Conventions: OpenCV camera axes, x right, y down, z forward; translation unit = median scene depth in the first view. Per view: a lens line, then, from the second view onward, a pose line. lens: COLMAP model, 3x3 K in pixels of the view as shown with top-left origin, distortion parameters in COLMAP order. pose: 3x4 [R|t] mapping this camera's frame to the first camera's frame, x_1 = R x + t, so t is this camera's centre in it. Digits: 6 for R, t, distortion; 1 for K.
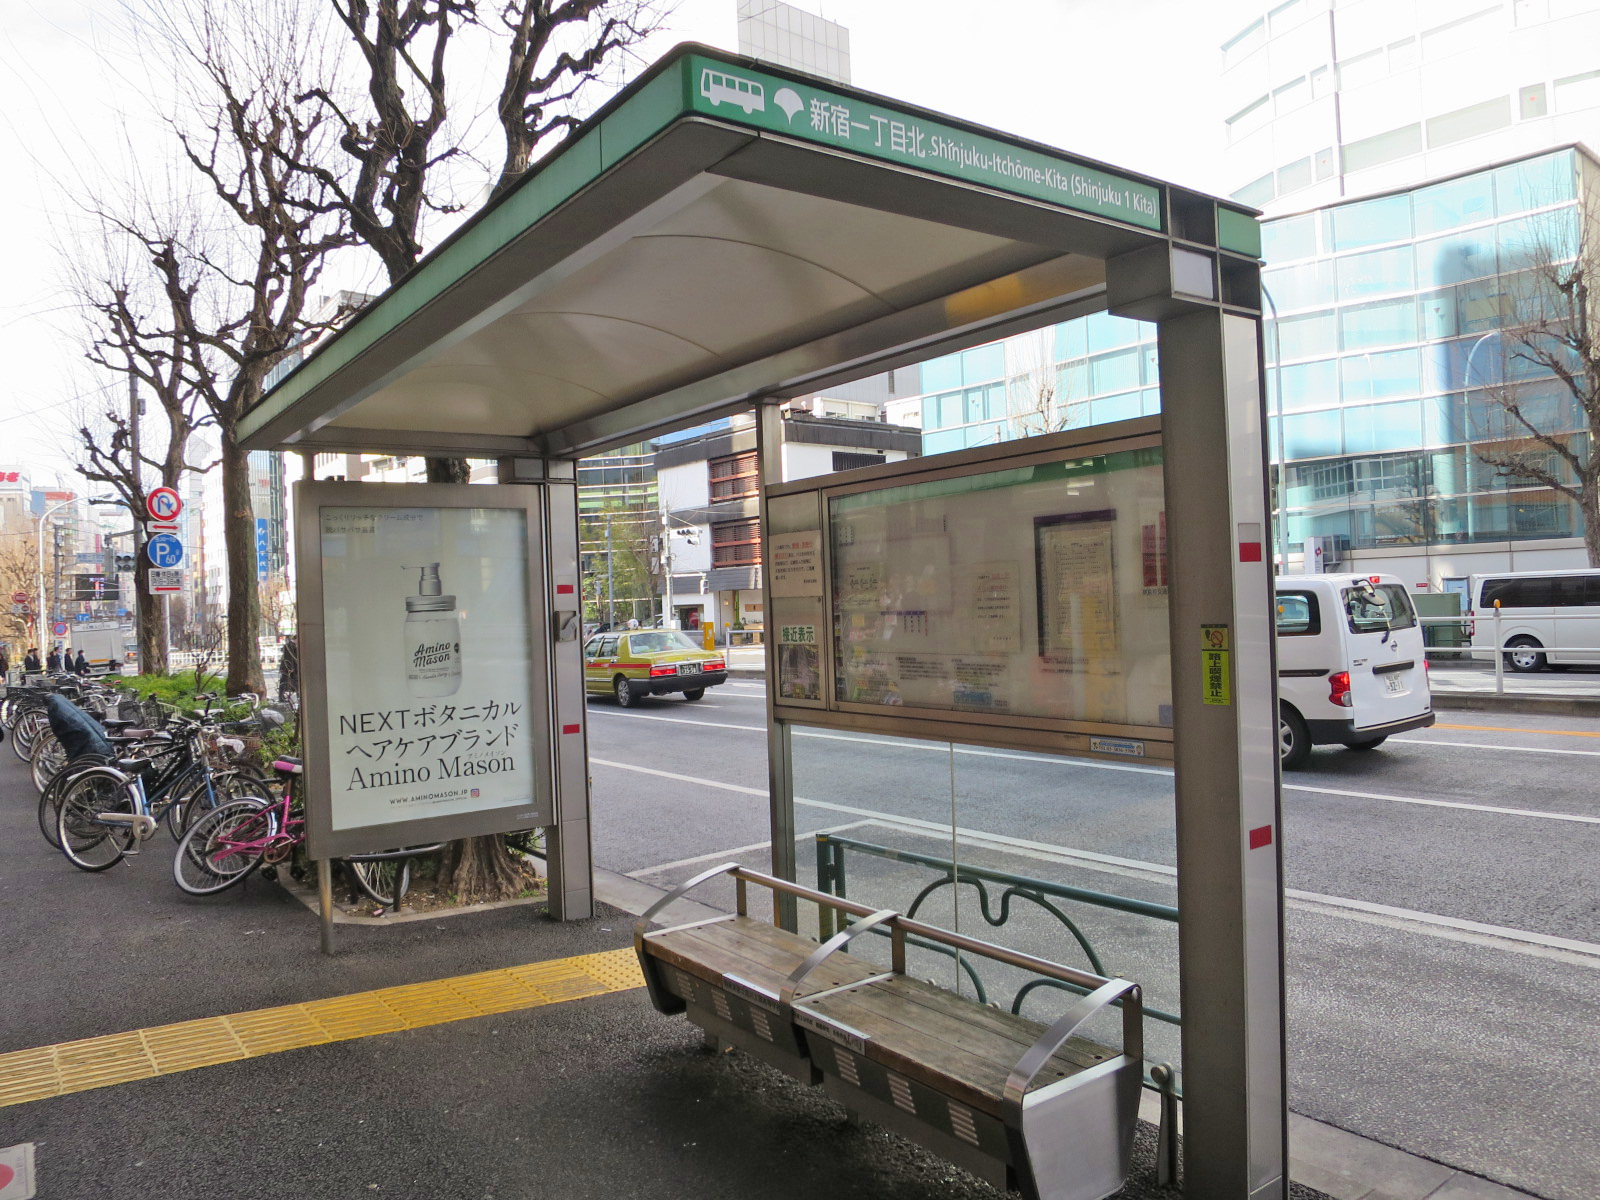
lens RADIAL K [[1159.4, 0, 804.1], [0, 1159.4, 598.1], [0, 0, 1]] dist [-0.040062, 0.003673]
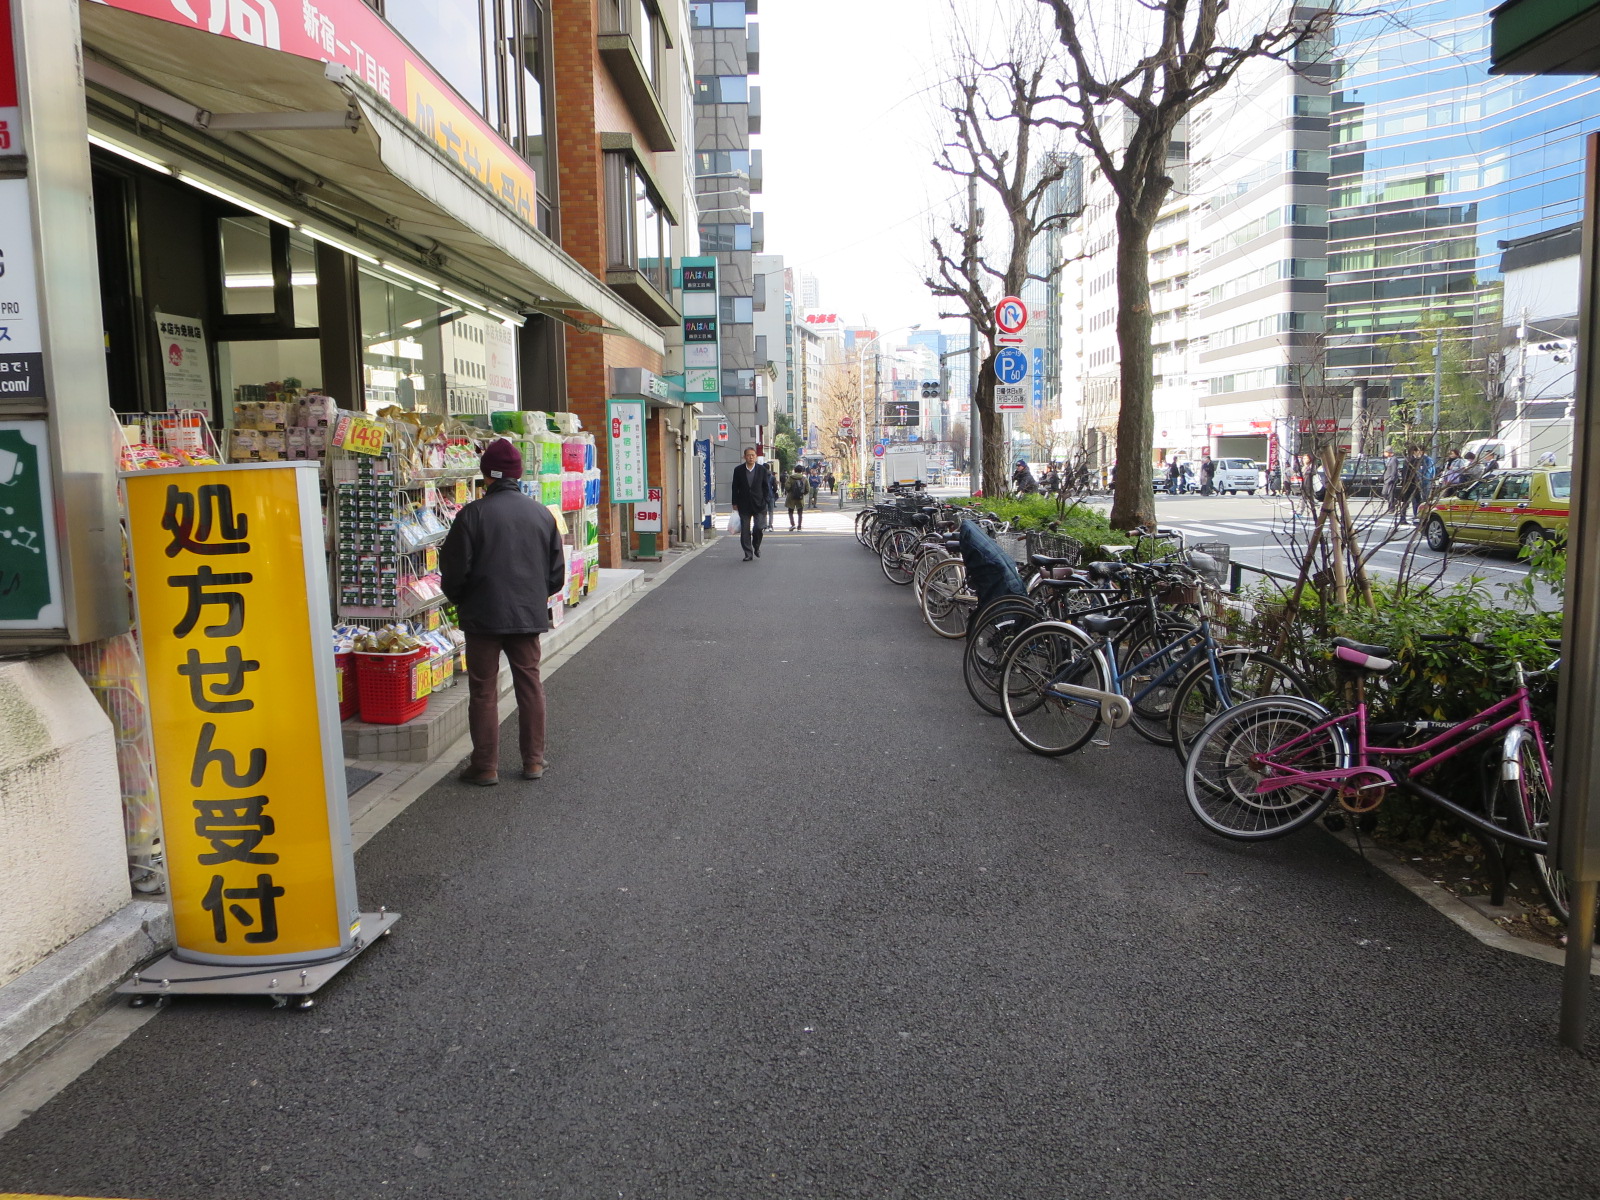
lens RADIAL K [[1159.4, 0, 798.0], [0, 1159.4, 593.0], [0, 0, 1]] dist [-0.040062, 0.003673]
pose [[0.807266, 0.090805, -0.583161, -0.121220], [-0.007980, 0.989682, 0.143059, 0.008078], [0.590134, -0.110833, 0.799661, 0.112593]]
